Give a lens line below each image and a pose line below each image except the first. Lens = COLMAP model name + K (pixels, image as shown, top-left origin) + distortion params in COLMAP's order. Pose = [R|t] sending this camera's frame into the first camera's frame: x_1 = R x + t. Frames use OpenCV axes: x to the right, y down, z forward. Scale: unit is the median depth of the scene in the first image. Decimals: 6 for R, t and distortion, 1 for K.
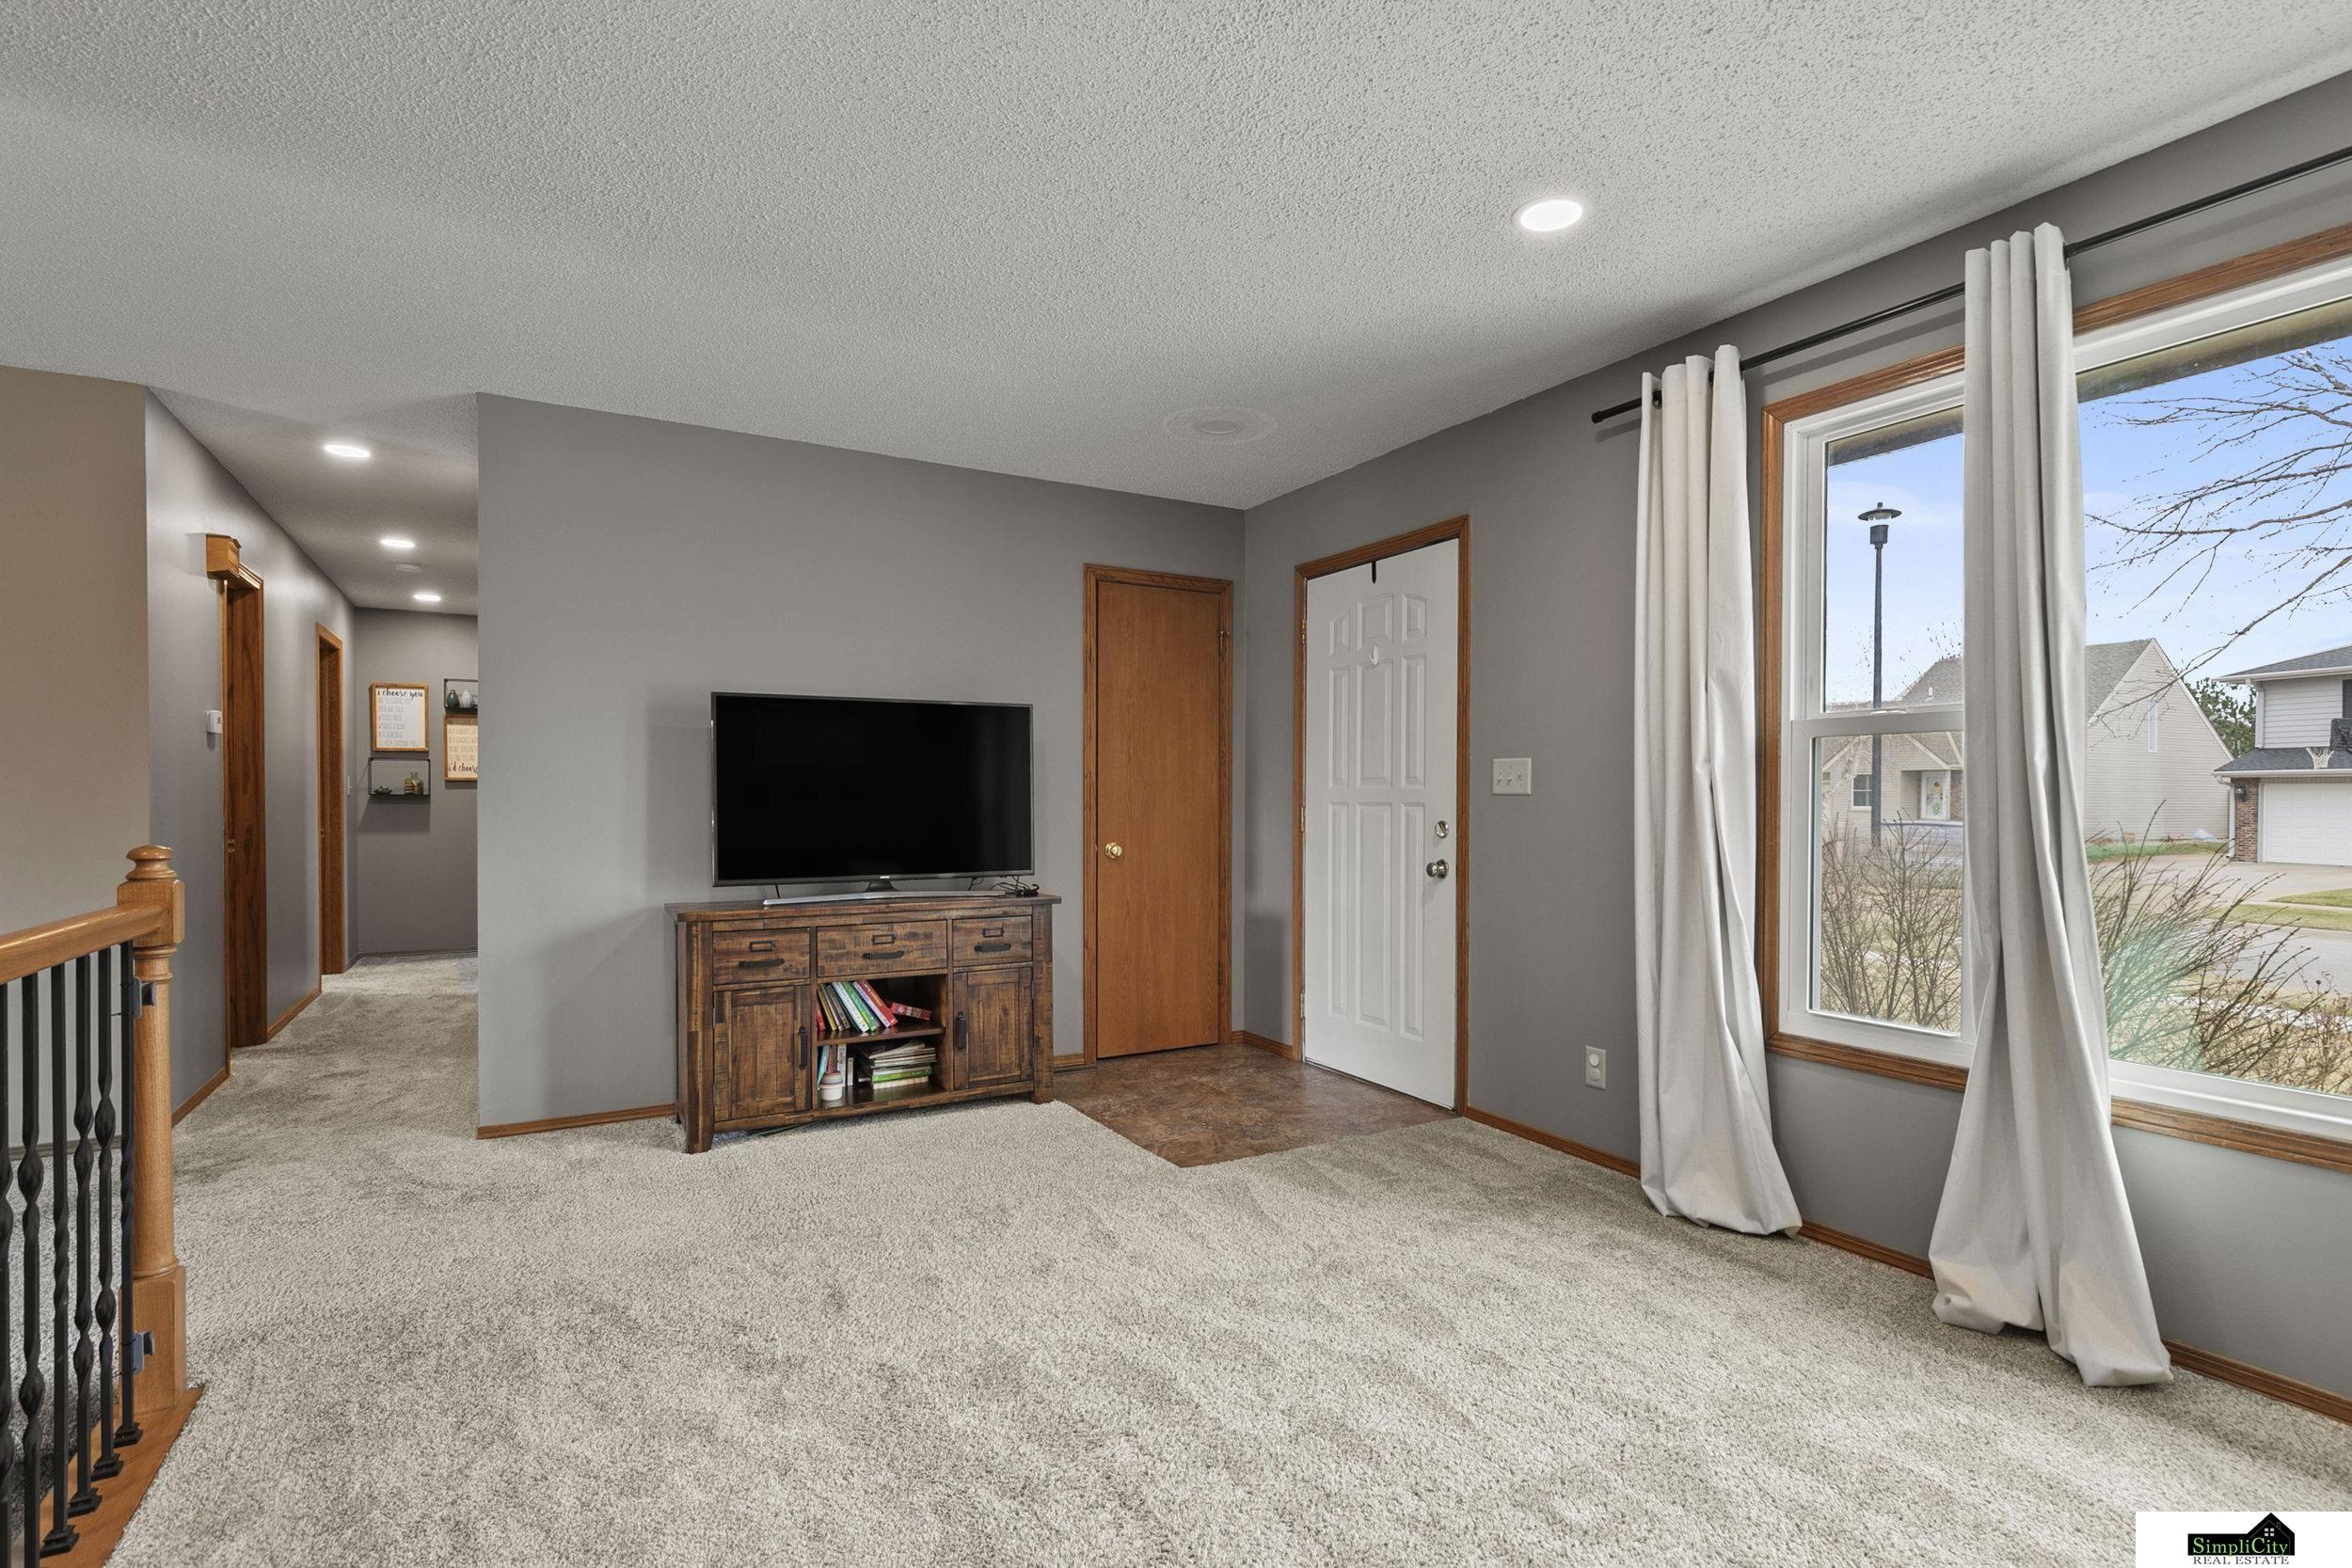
lens RADIAL K [[1153.5, 0, 1247.3], [0, 1153.5, 804.8], [0, 0, 1]] dist [0.002536, -0.000537]
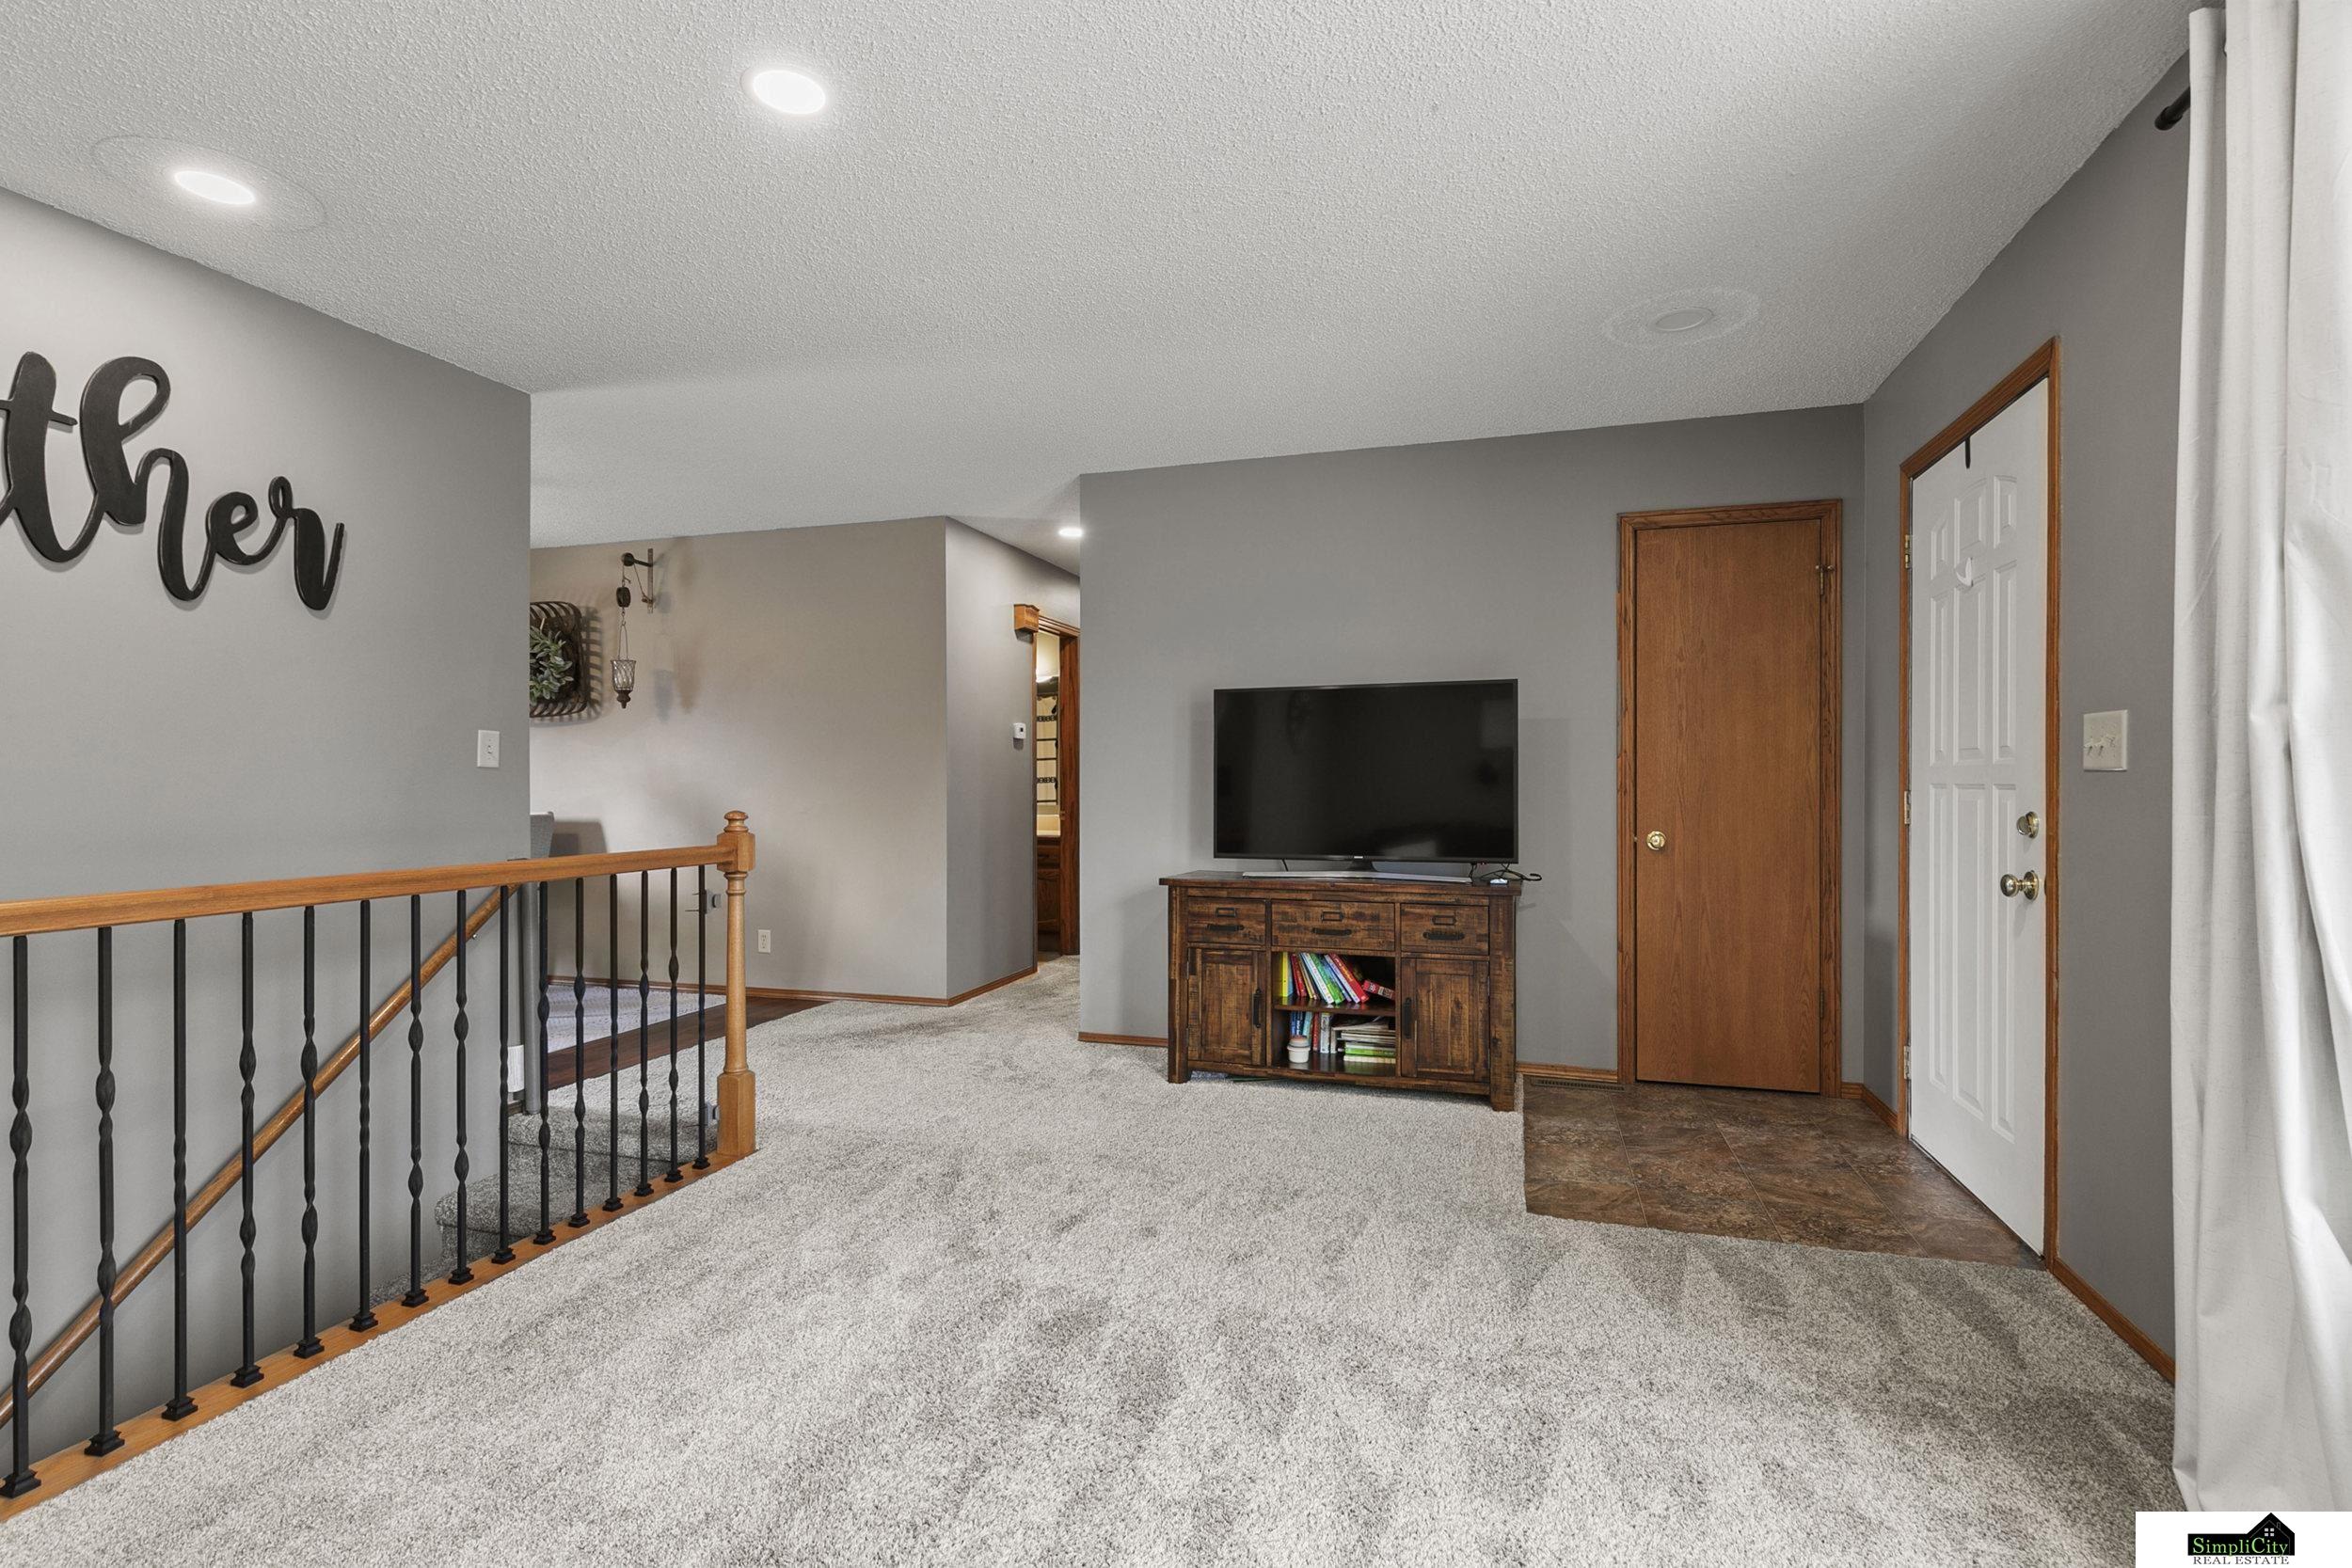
lens RADIAL K [[1128.2, 0, 1176.0], [0, 1128.2, 784.0], [0, 0, 1]] dist [0.002633, -0.001353]
pose [[0.655015, -0.001995, -0.755613, 0.355836], [-0.001818, 0.999989, -0.004217, 0.001752], [0.755614, 0.004136, 0.655004, 0.224593]]
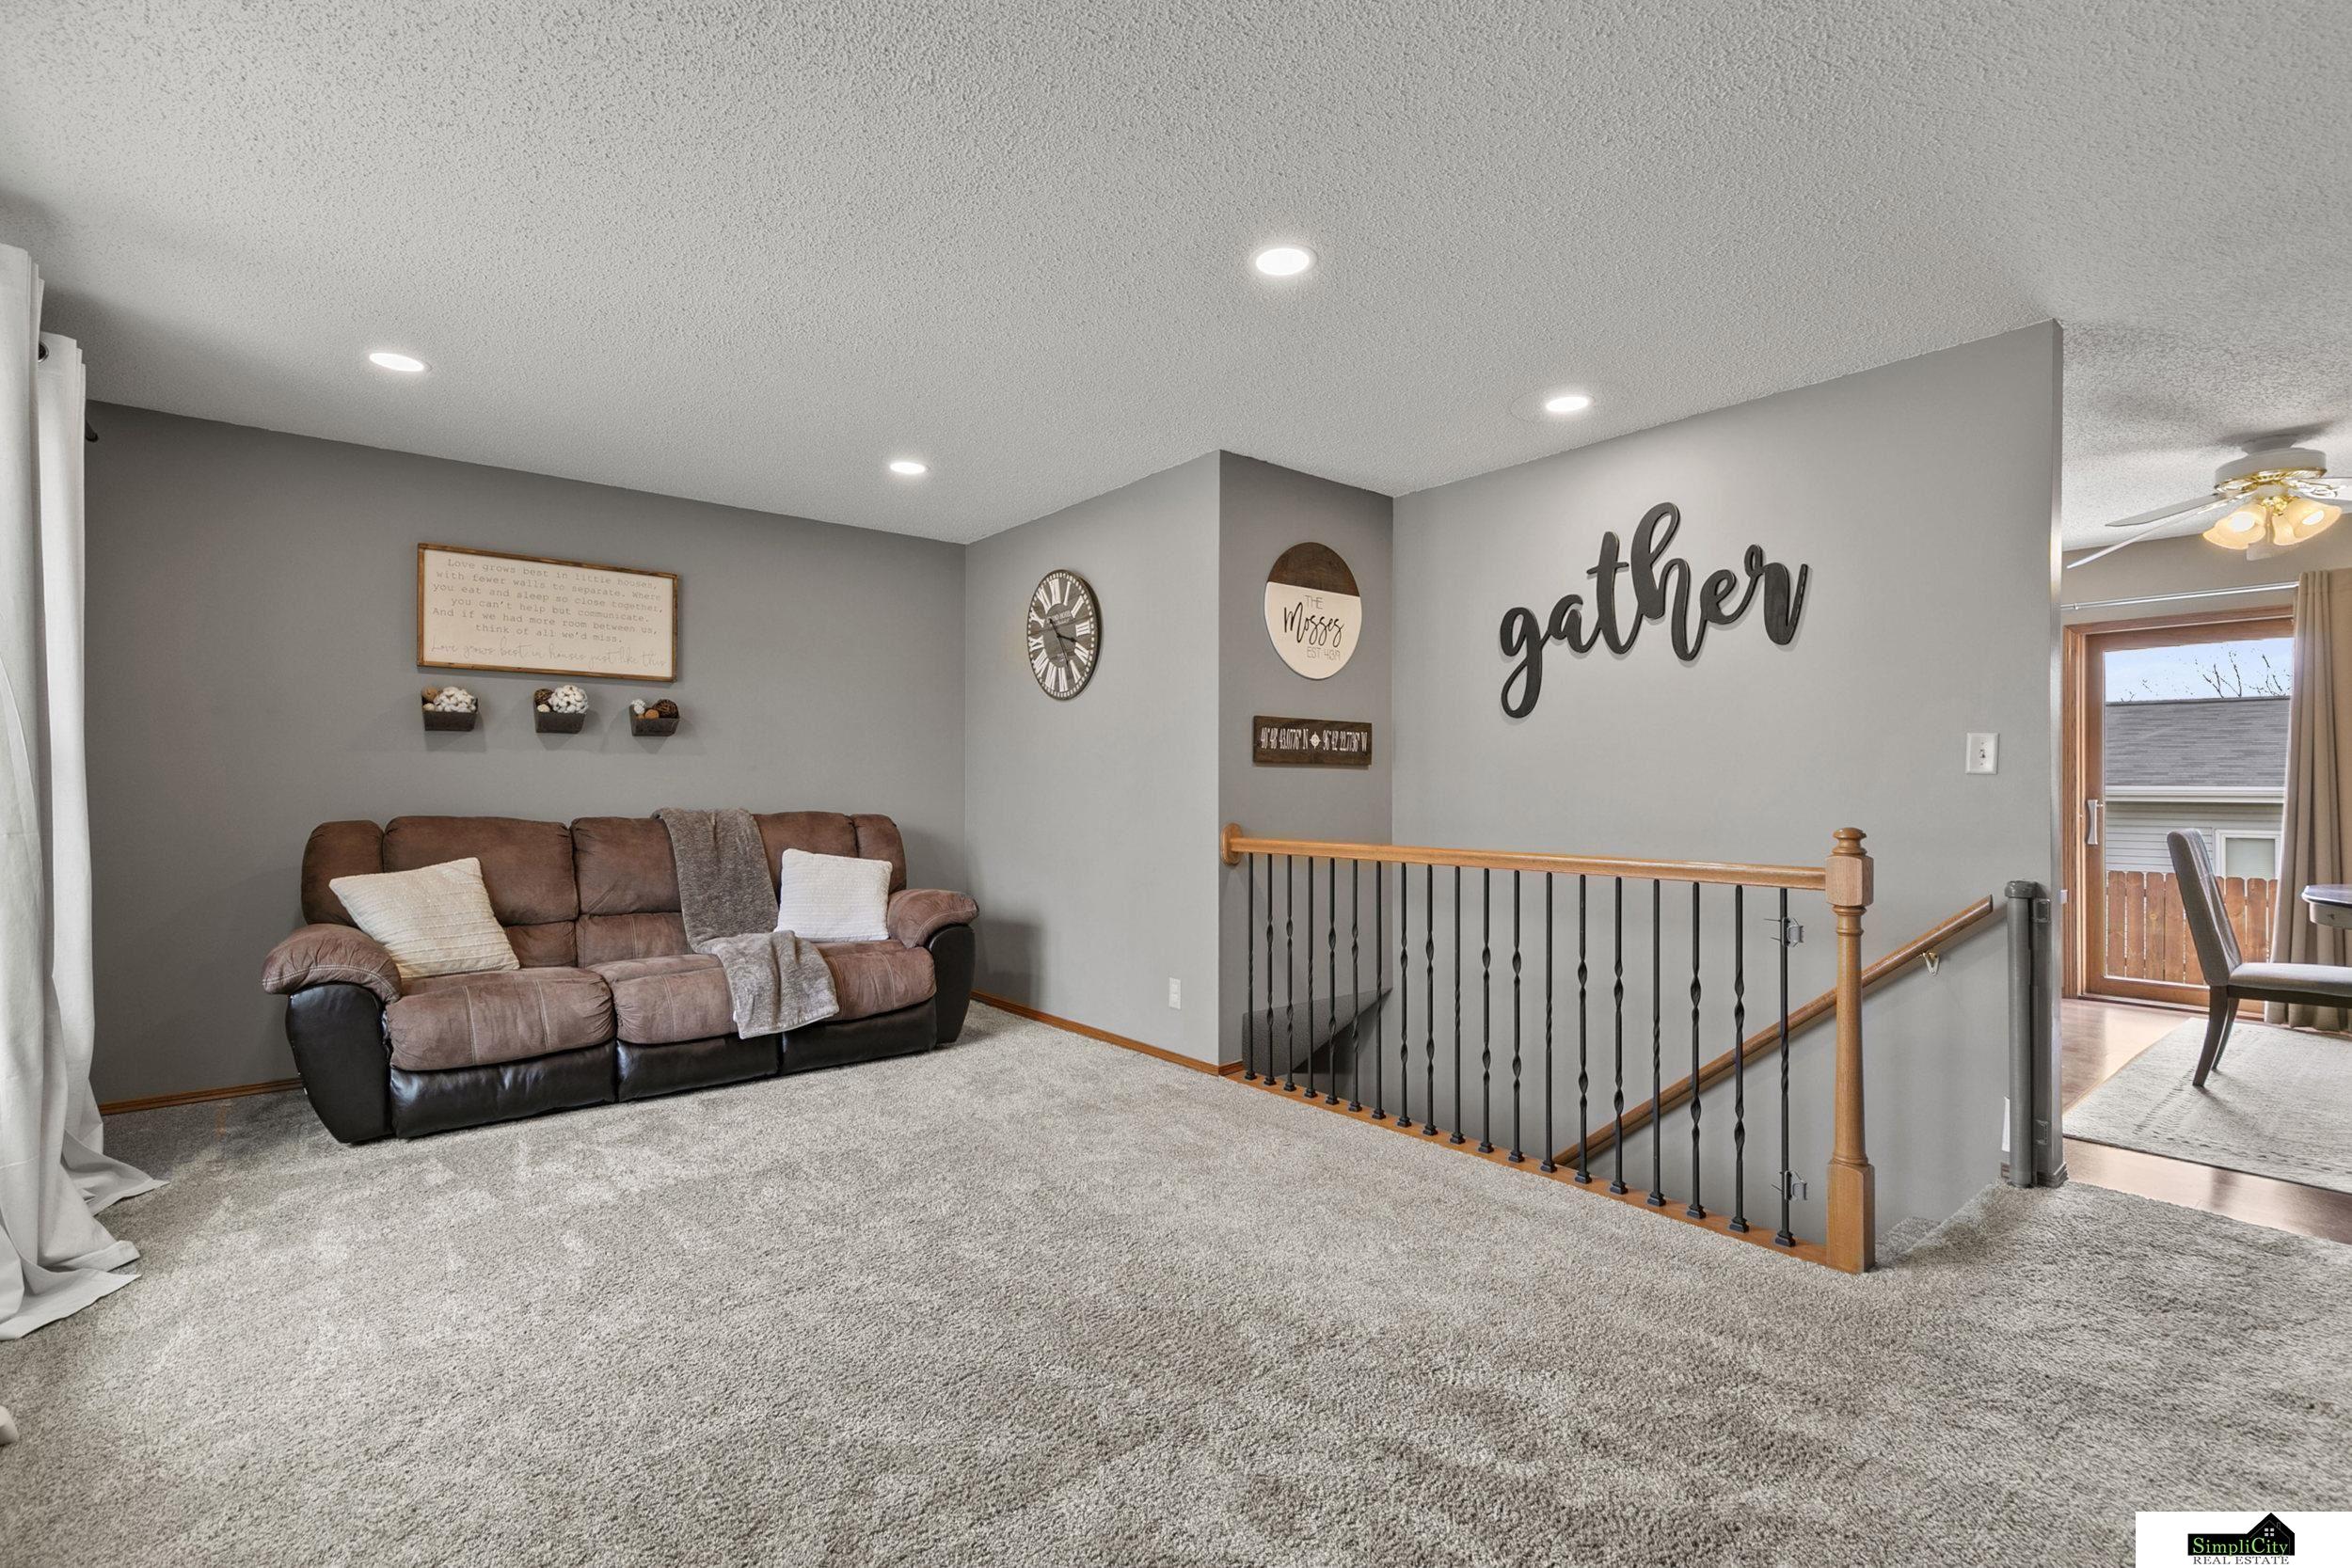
lens RADIAL K [[1051.7, 0, 1225.2], [0, 1051.7, 773.1], [0, 0, 1]] dist [0.012982, -0.000426]
pose [[-0.989466, -0.006338, -0.144629, -0.057713], [-0.005145, 0.999950, -0.008619, -0.005020], [0.144677, -0.007784, -0.989448, 1.109716]]
